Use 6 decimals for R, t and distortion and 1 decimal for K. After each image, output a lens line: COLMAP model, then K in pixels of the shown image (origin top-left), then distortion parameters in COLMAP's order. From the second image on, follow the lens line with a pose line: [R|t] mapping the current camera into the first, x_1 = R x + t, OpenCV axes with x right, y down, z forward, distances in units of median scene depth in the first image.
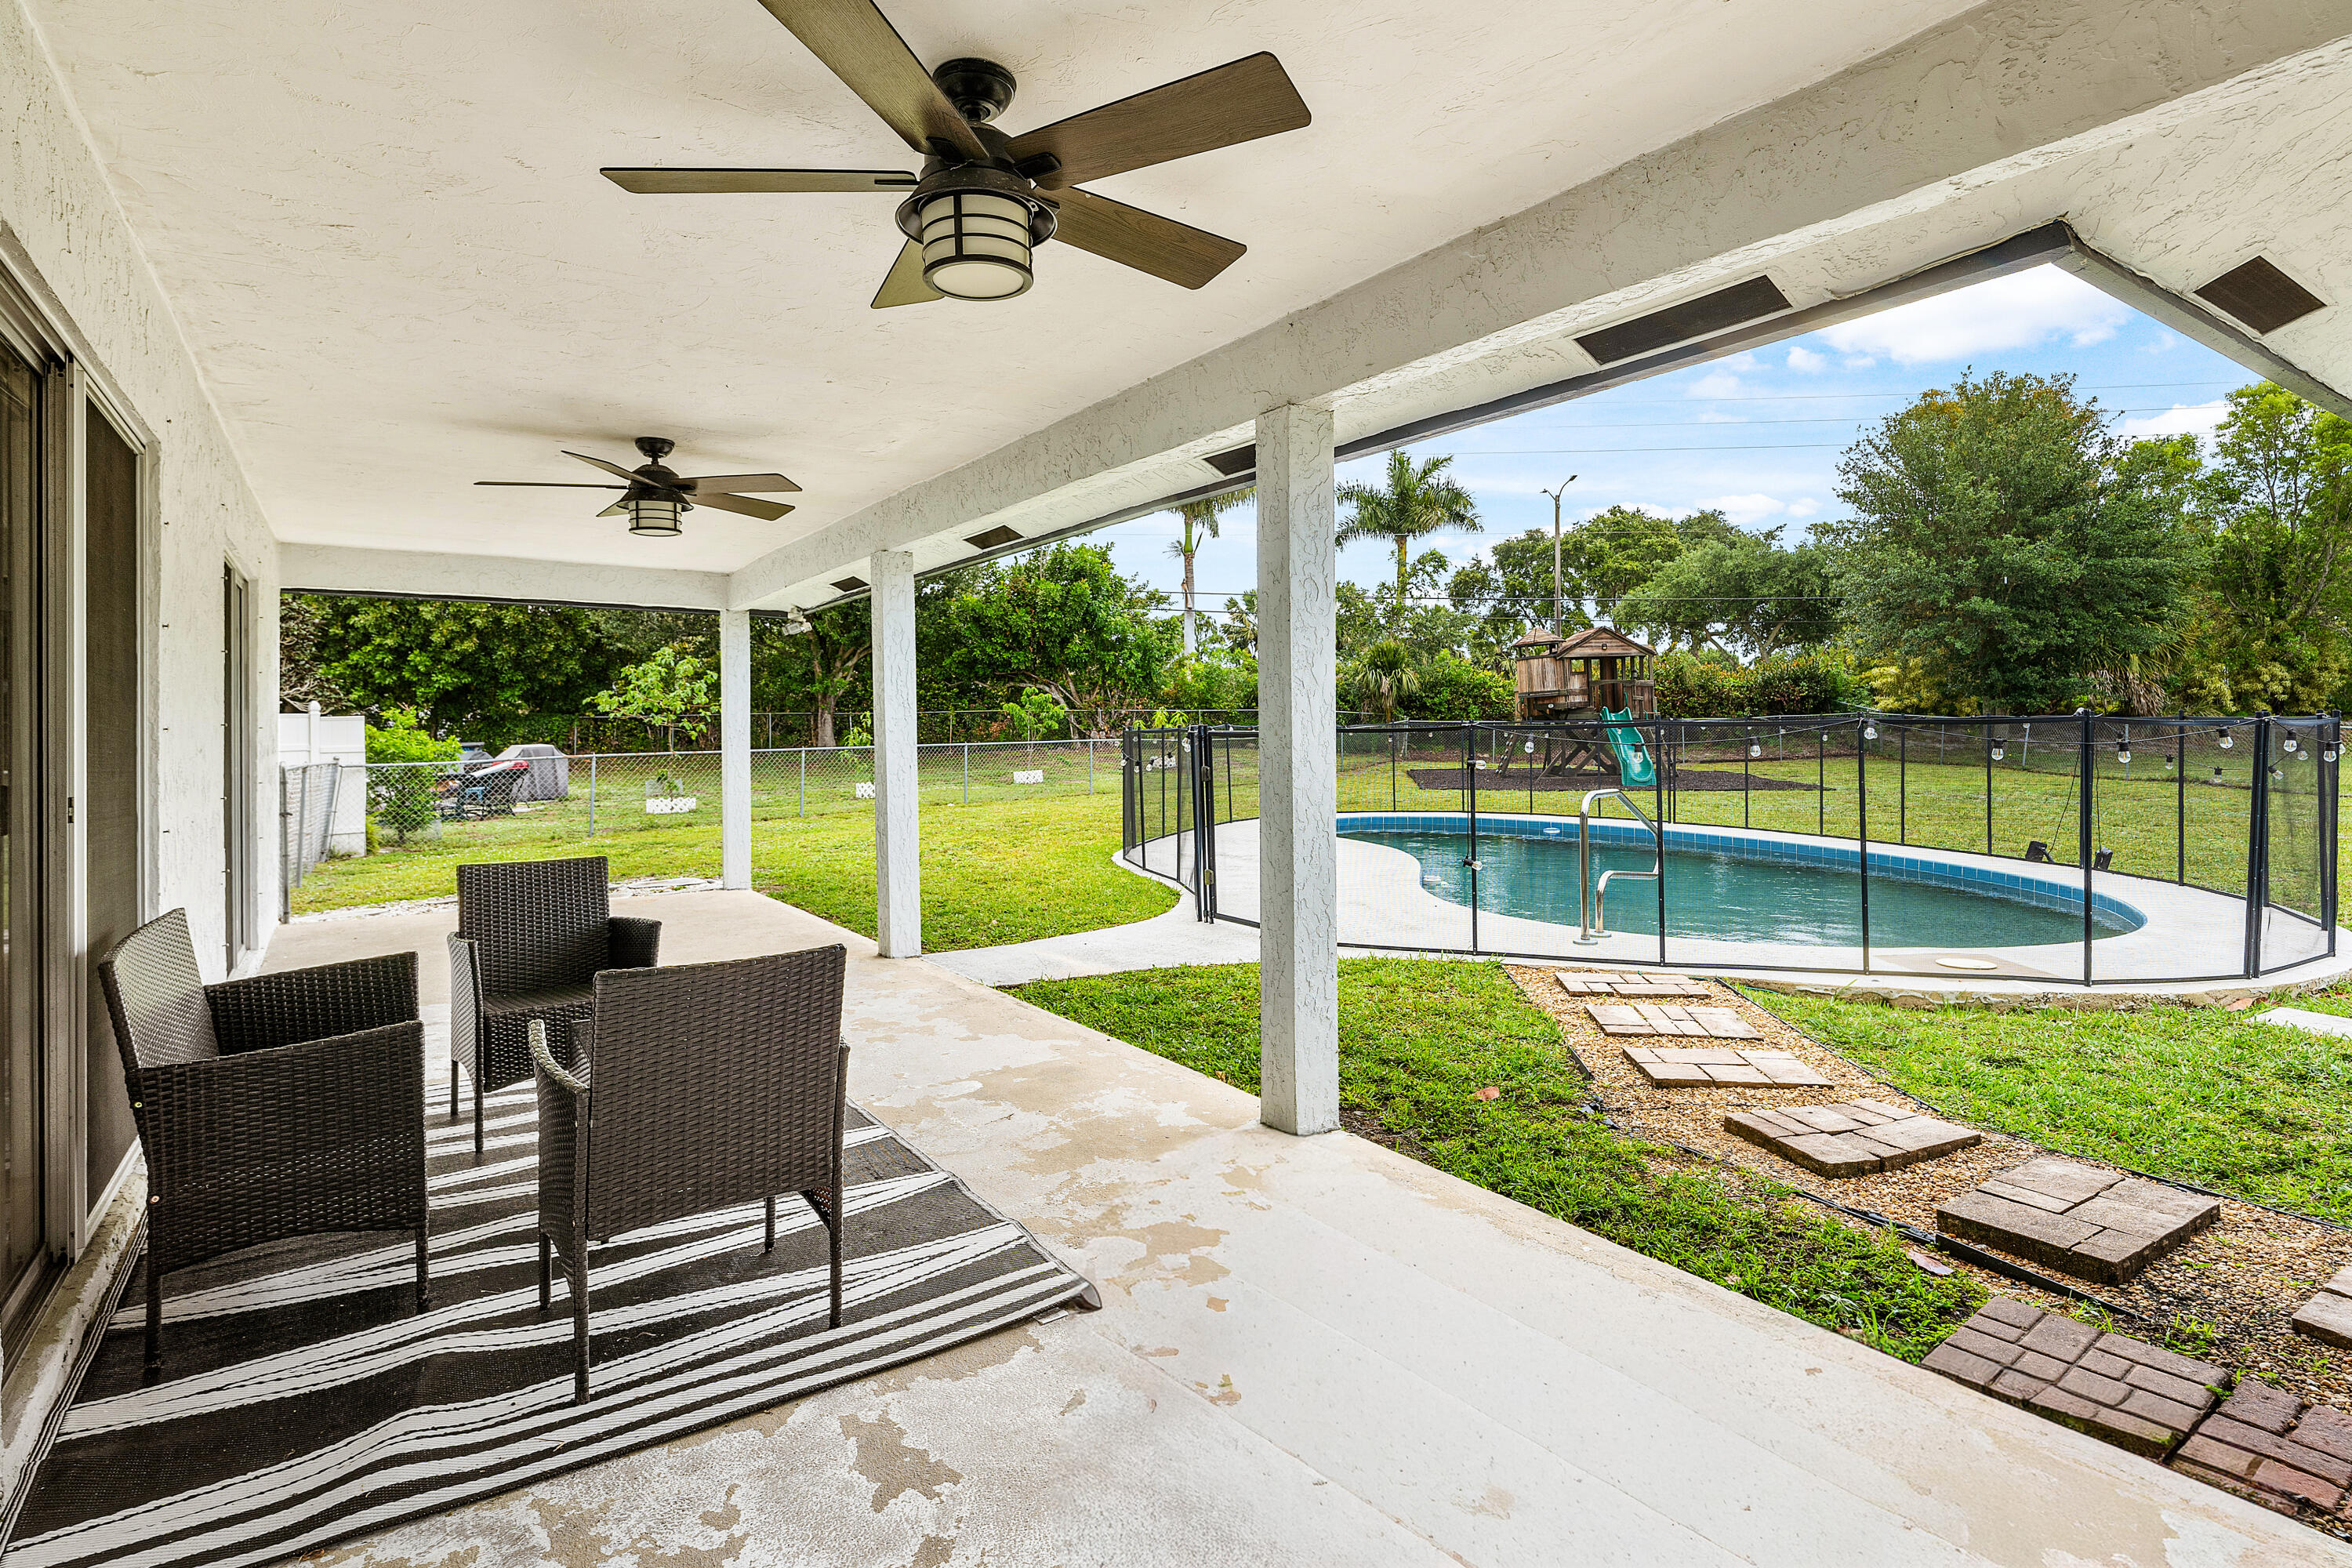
lens RADIAL K [[1109.2, 0, 1172.2], [0, 1109.2, 762.1], [0, 0, 1]] dist [0.000542, -0.000441]
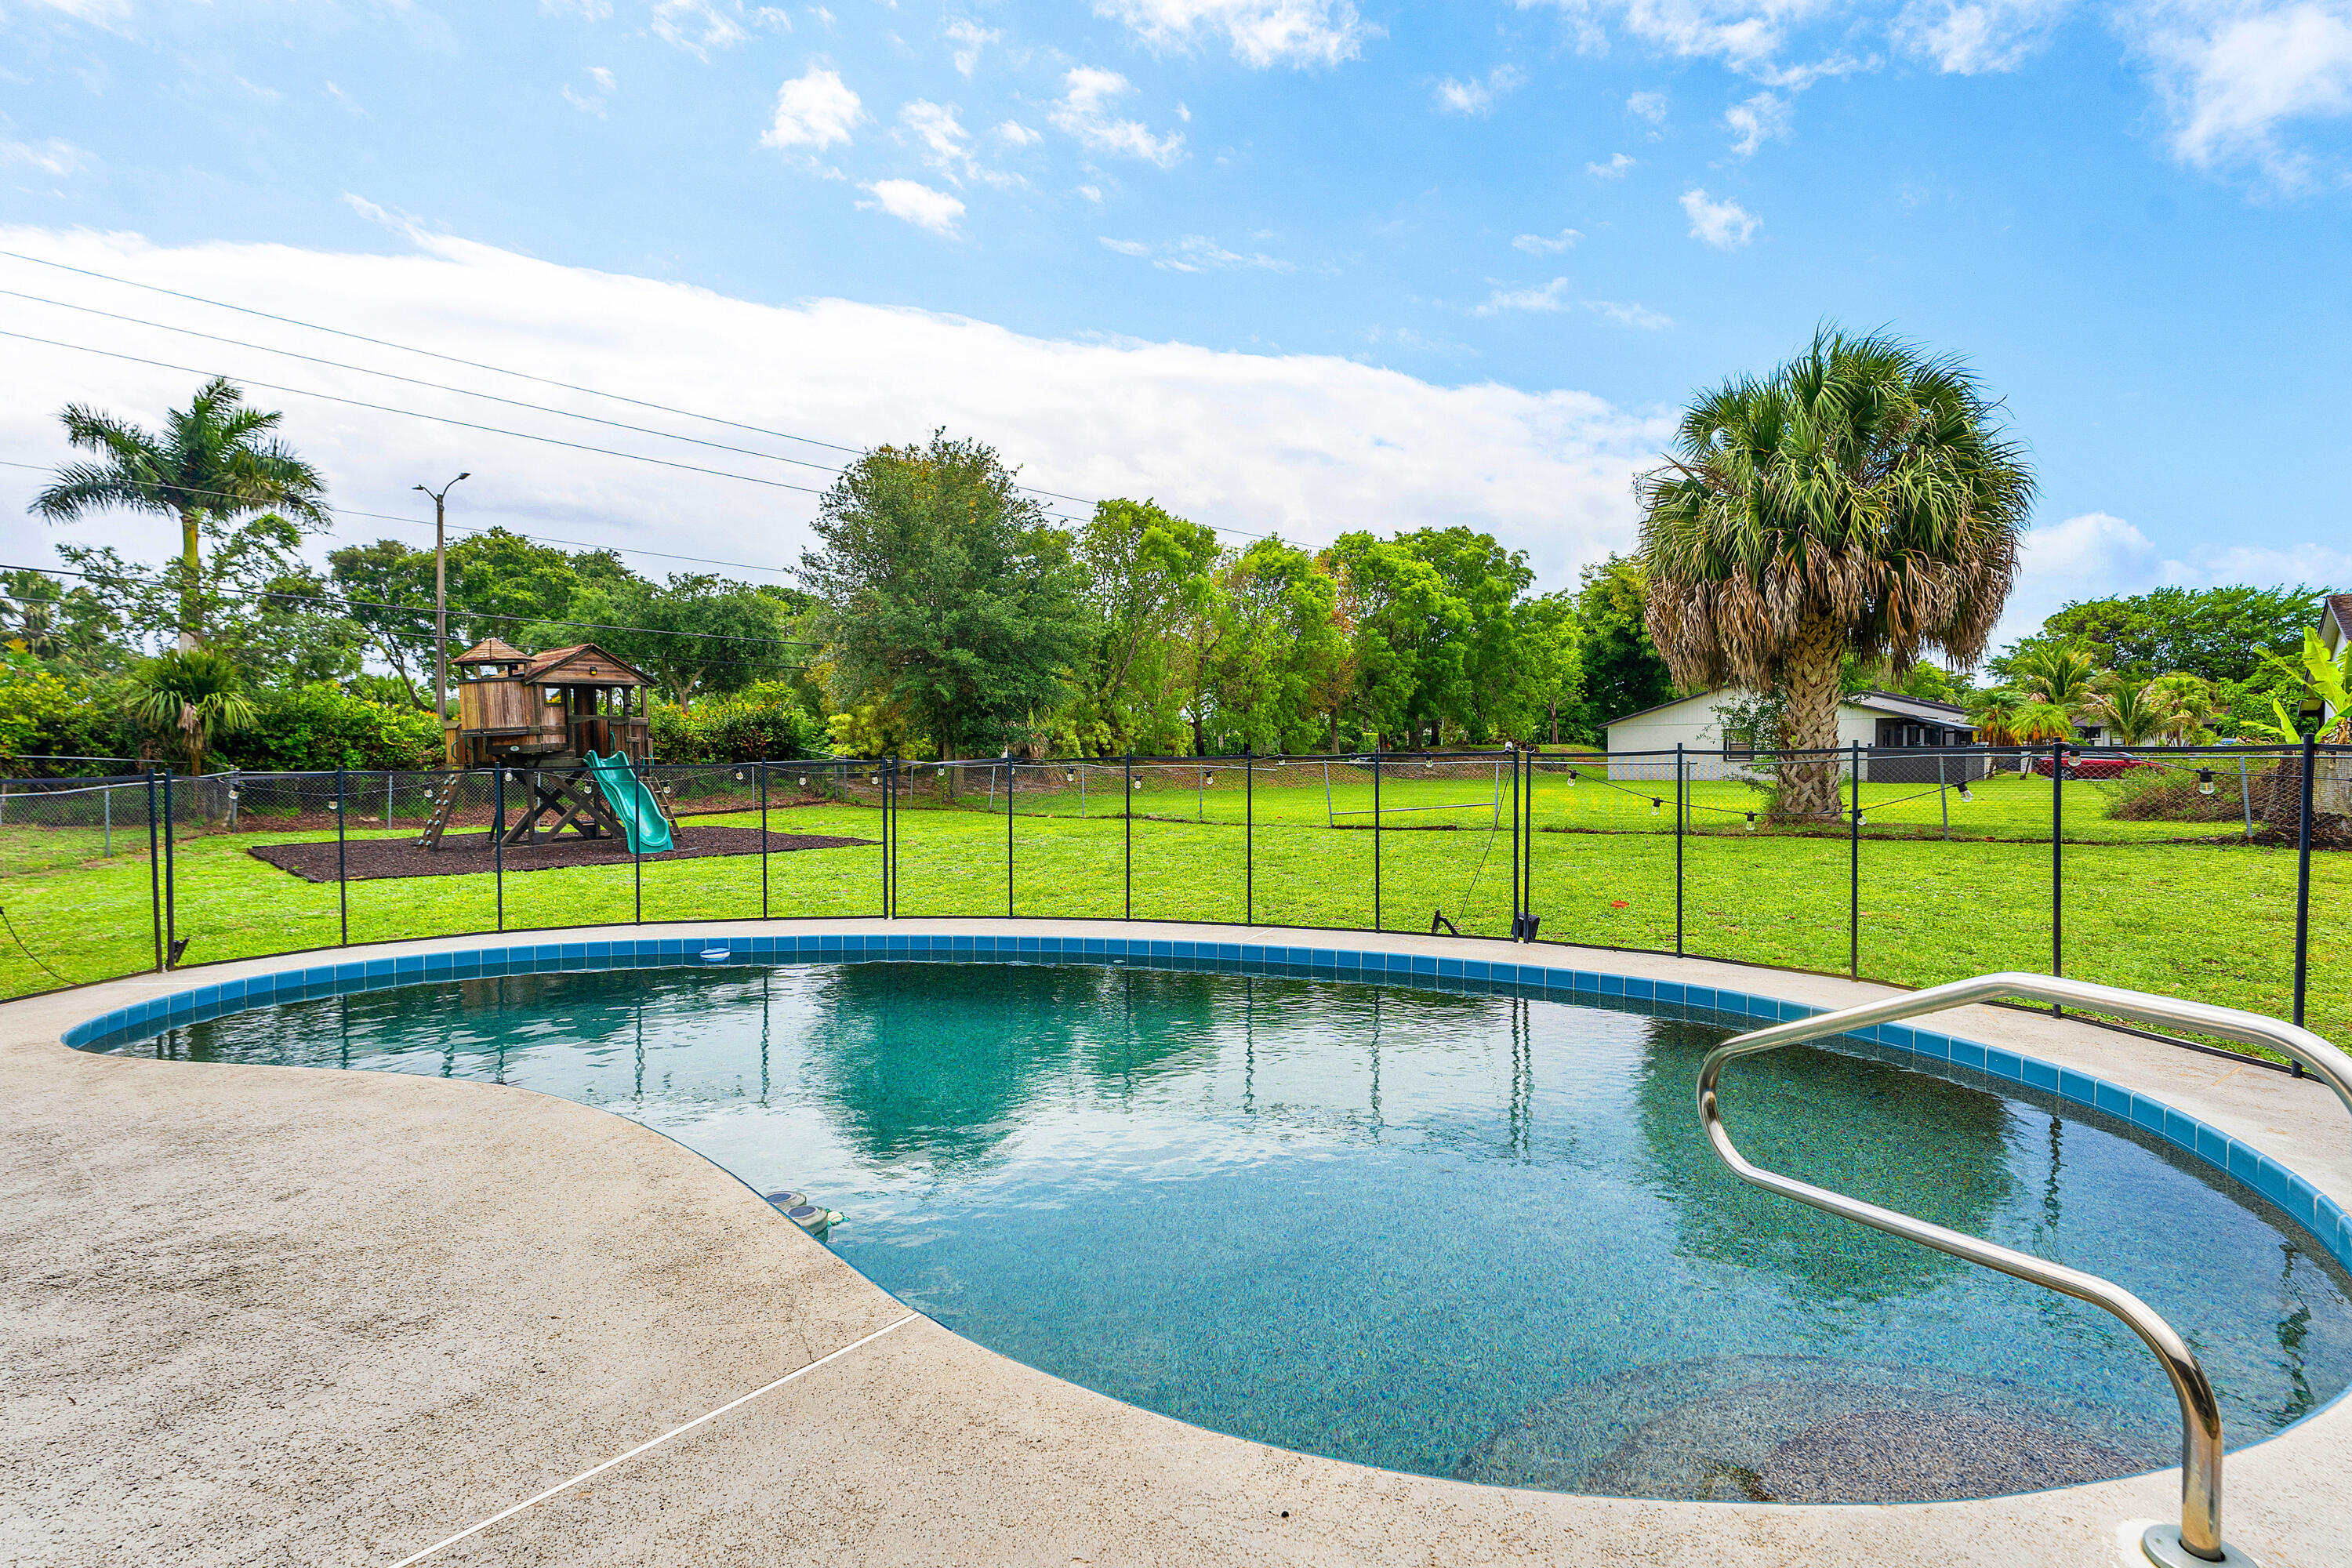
lens RADIAL K [[1105.3, 0, 1177.0], [0, 1105.3, 755.0], [0, 0, 1]] dist [-0.000744, 0.000024]
pose [[0.581729, 0.003466, 0.813376, 0.007021], [0.039097, 0.998716, -0.032217, -0.005063], [-0.812443, 0.050542, 0.580846, 0.172828]]
